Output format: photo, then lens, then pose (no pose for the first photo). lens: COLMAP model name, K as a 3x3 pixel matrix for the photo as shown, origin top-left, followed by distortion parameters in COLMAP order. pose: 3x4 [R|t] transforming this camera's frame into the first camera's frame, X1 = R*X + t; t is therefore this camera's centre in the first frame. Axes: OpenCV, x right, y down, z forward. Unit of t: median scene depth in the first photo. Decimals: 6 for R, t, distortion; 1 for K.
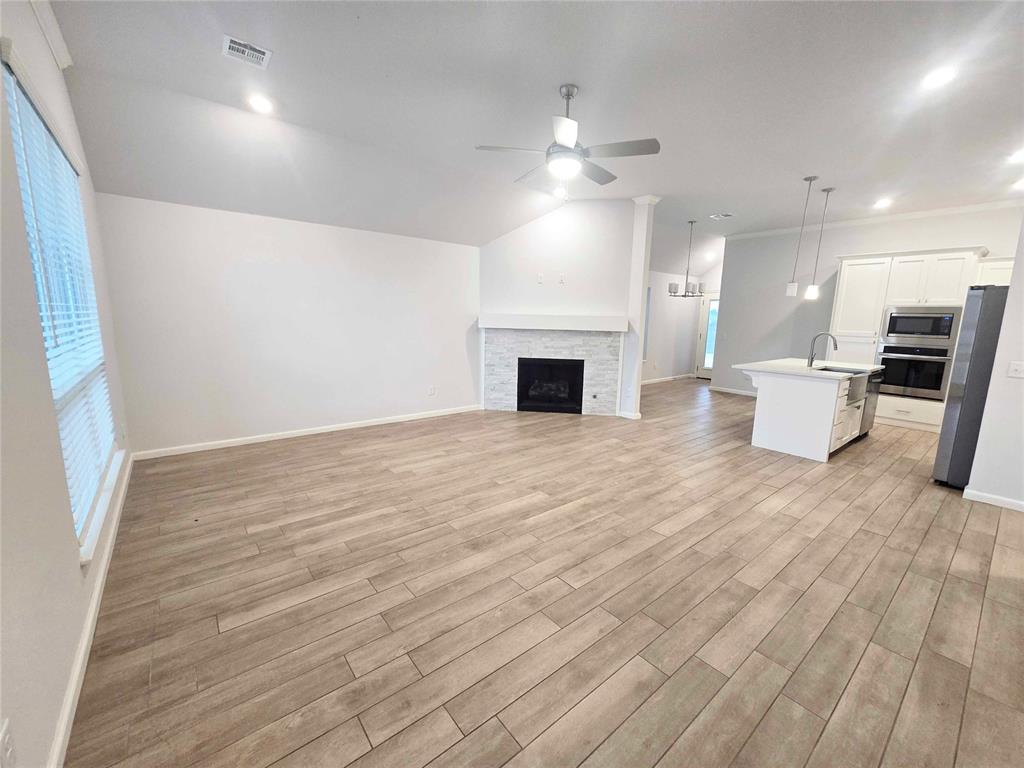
lens RADIAL K [[420.4, 0, 508.5], [0, 420.4, 387.6], [0, 0, 1]] dist [0.000023, 0.000584]
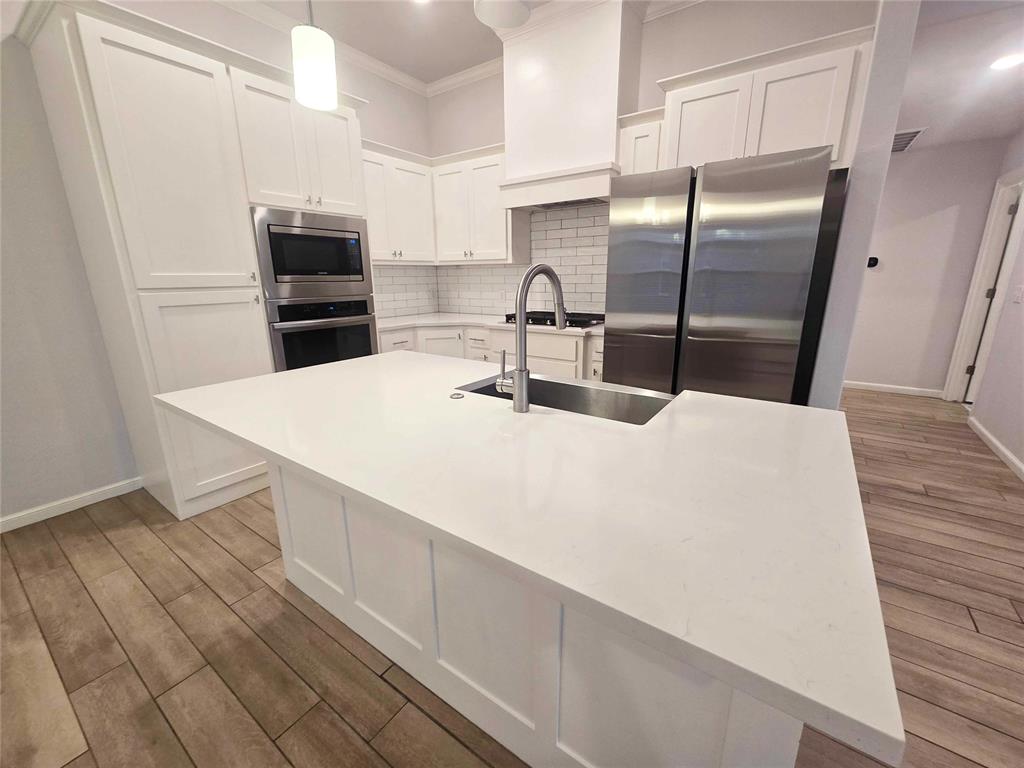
lens RADIAL K [[420.4, 0, 510.4], [0, 420.4, 384.8], [0, 0, 1]] dist [0.000023, 0.000584]
pose [[-0.280190, -0.264084, 0.922905, 0.591072], [0.165742, 0.933667, 0.317482, -0.169823], [-0.945528, 0.241920, -0.217834, 1.257343]]
